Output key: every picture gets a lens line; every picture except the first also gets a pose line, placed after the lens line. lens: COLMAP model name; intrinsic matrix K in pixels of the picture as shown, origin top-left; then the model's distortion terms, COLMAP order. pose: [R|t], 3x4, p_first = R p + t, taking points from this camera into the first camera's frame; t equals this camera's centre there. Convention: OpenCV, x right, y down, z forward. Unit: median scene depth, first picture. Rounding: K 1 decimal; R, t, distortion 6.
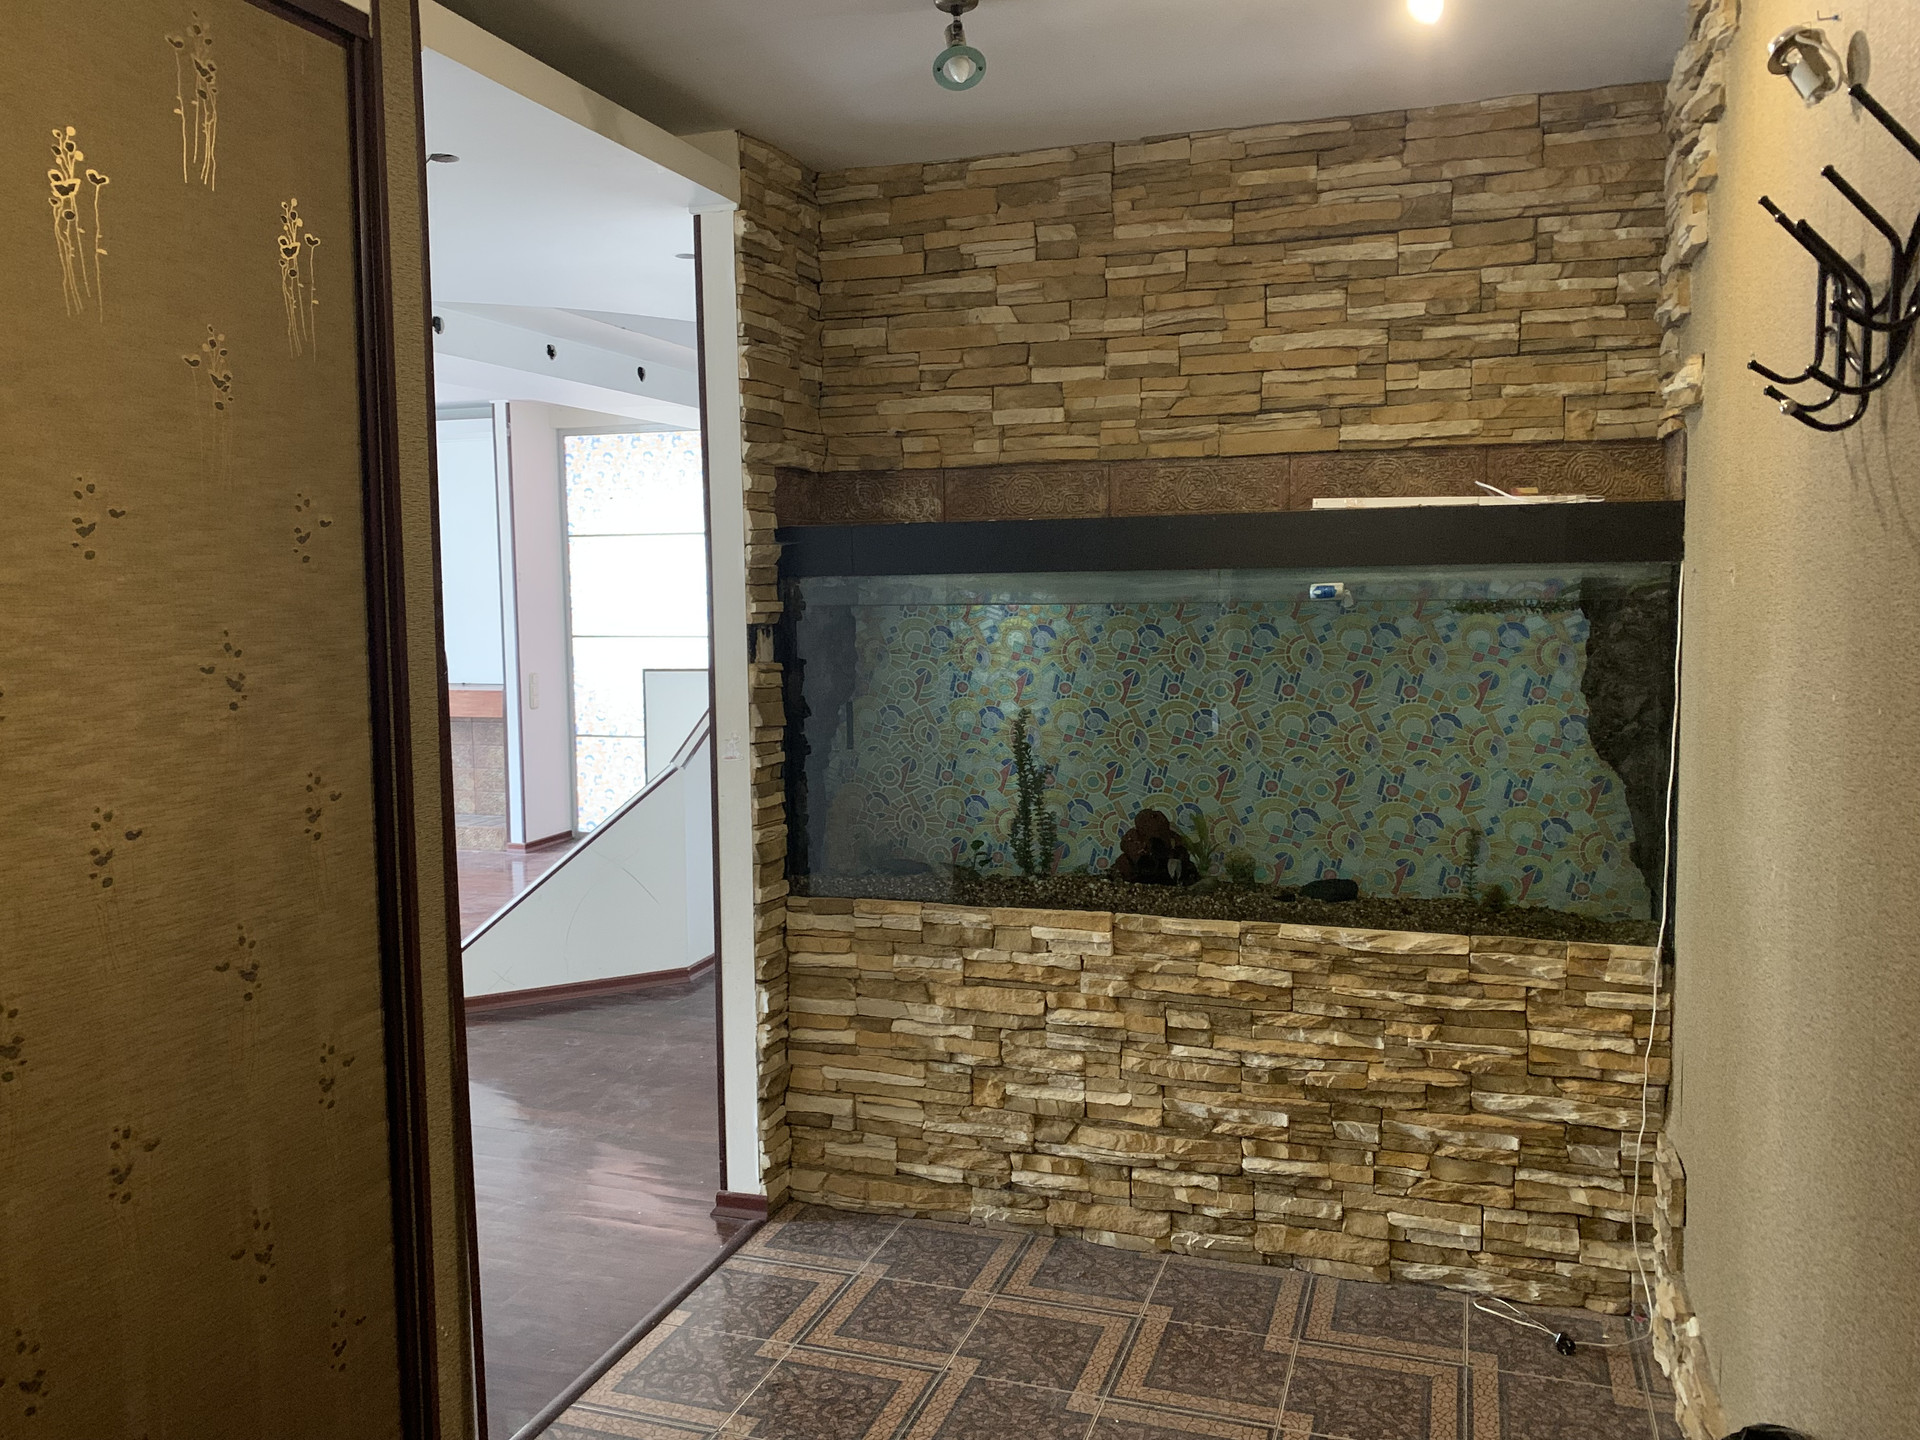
lens RADIAL K [[1471.7, 0, 963.8], [0, 1471.7, 717.3], [0, 0, 1]] dist [0.058761, -0.072786]
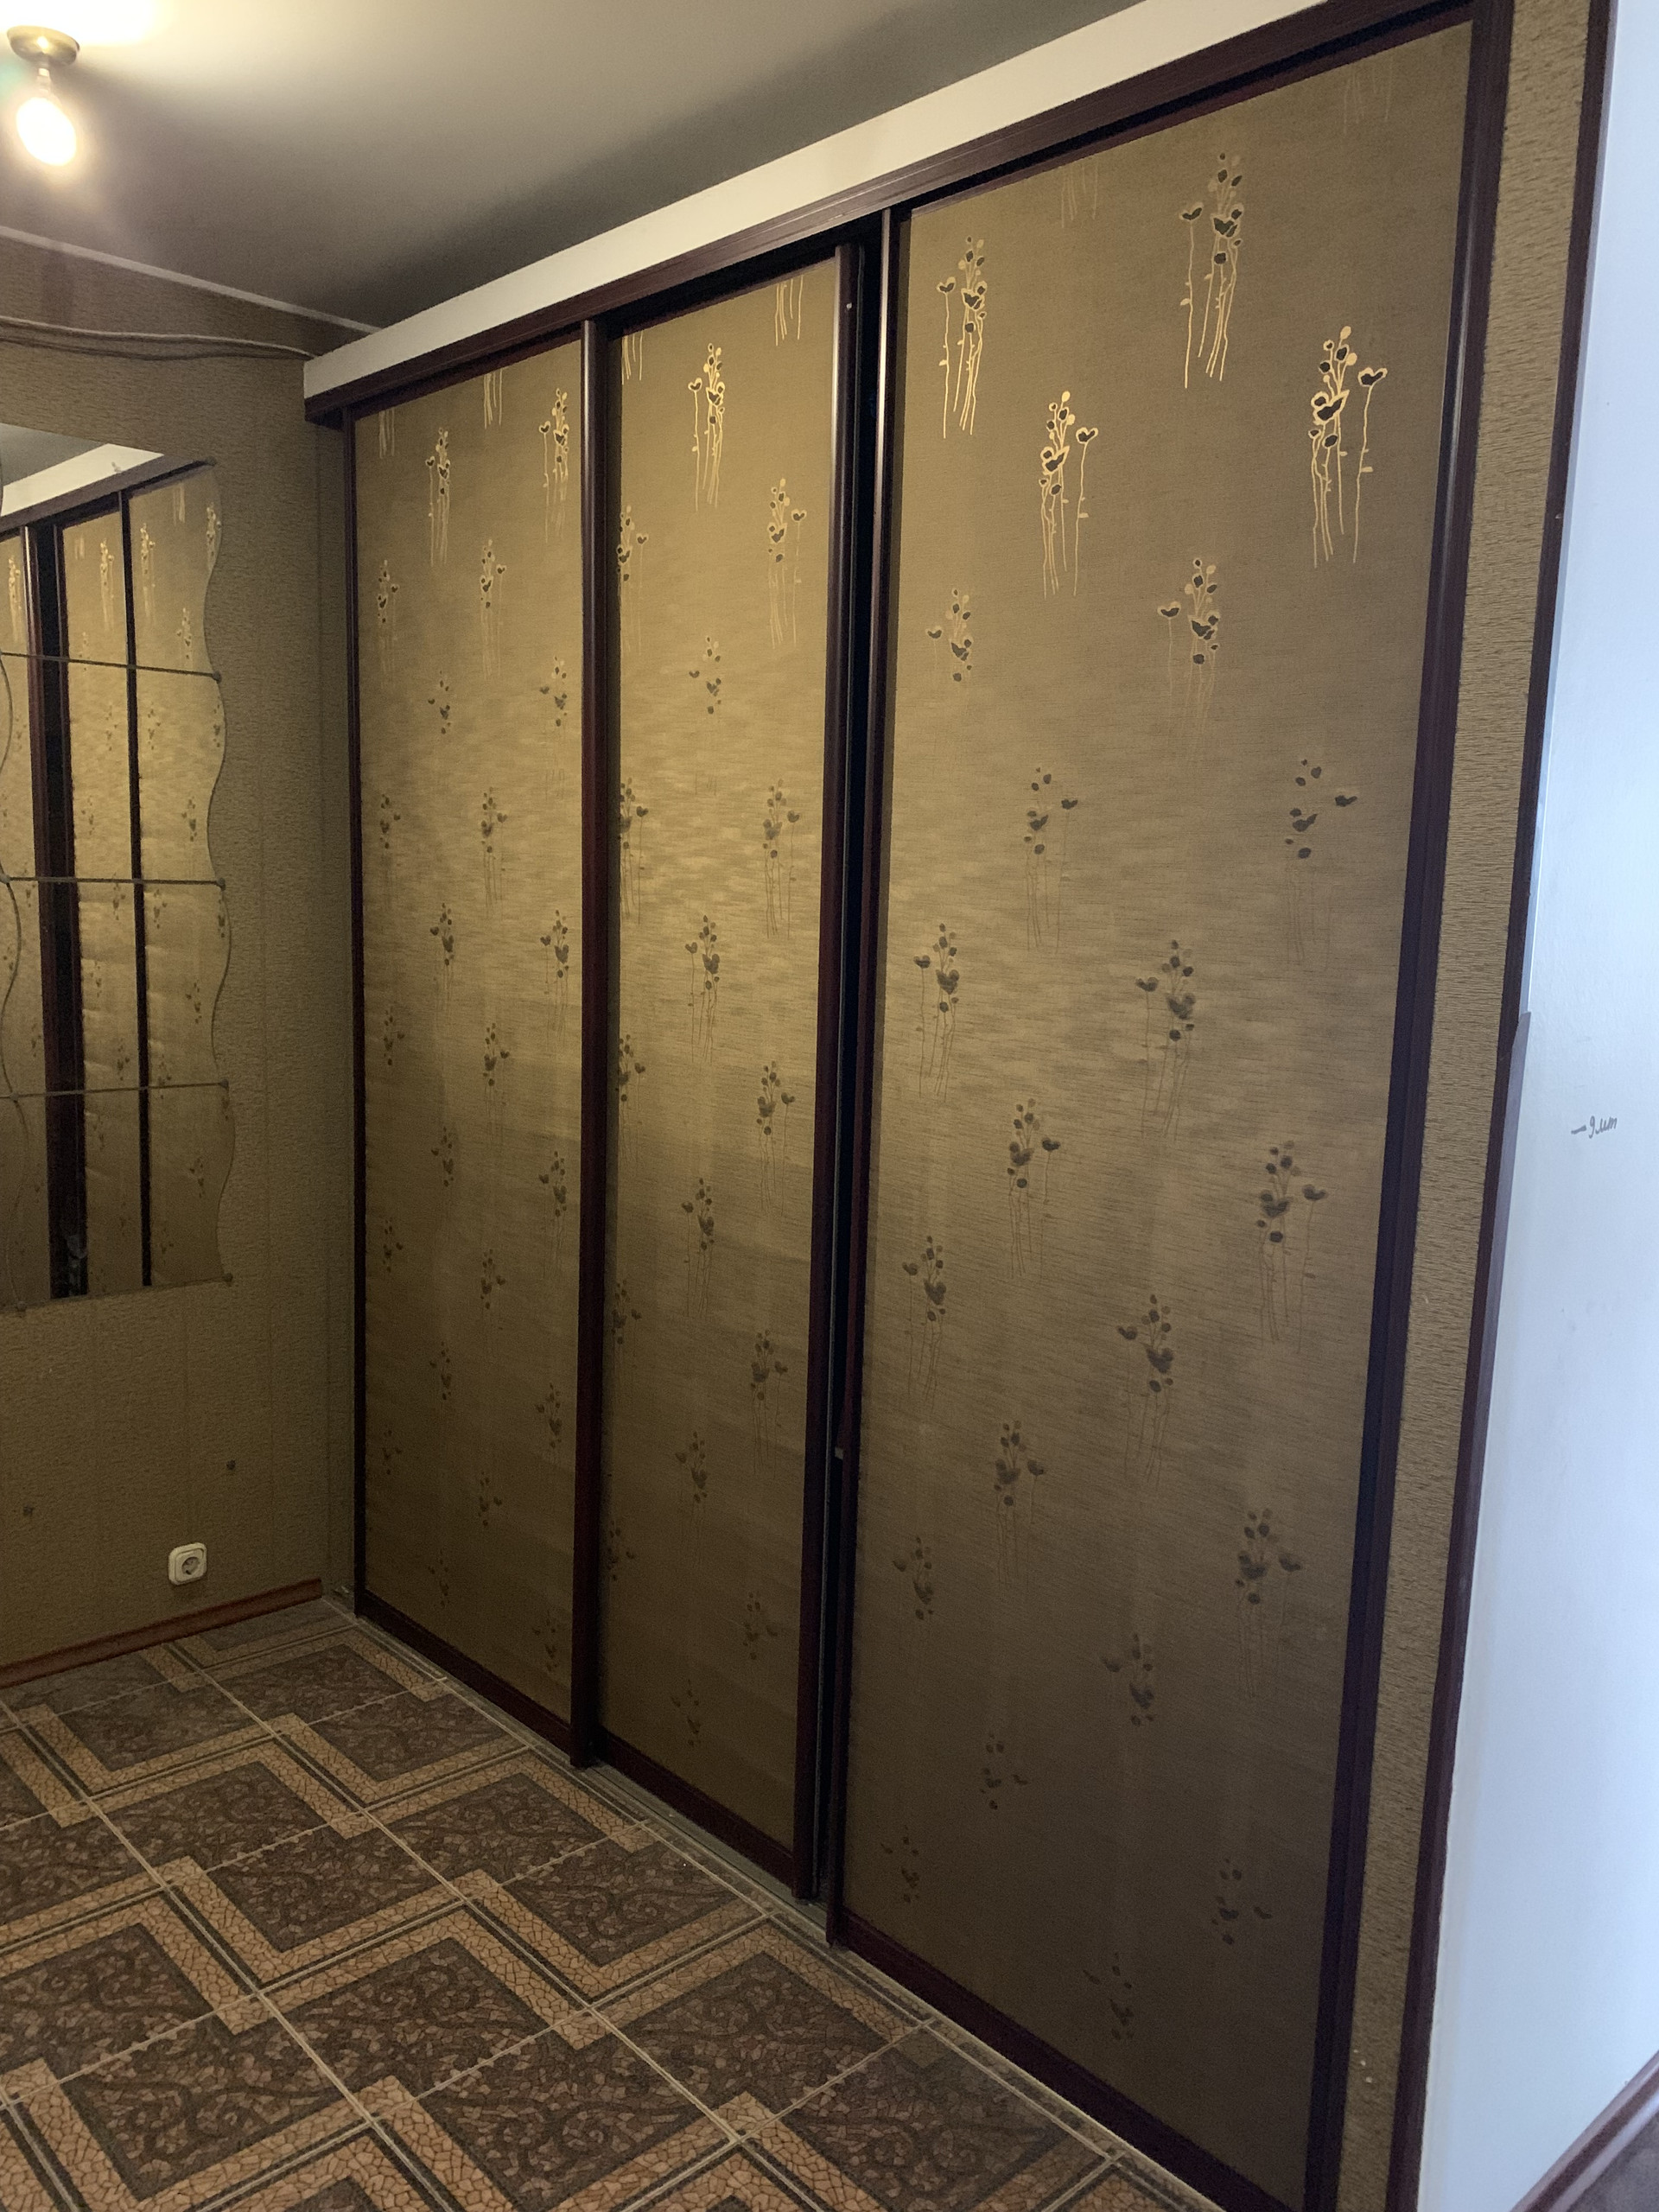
lens RADIAL K [[1668.3, 0, 831.3], [0, 1668.3, 1142.6], [0, 0, 1]] dist [0.084806, -0.200103]
pose [[-0.475856, 0.132391, -0.869502, 0.417411], [-0.109271, 0.972048, 0.207805, -0.123743], [0.872709, 0.193897, -0.448089, 1.291635]]
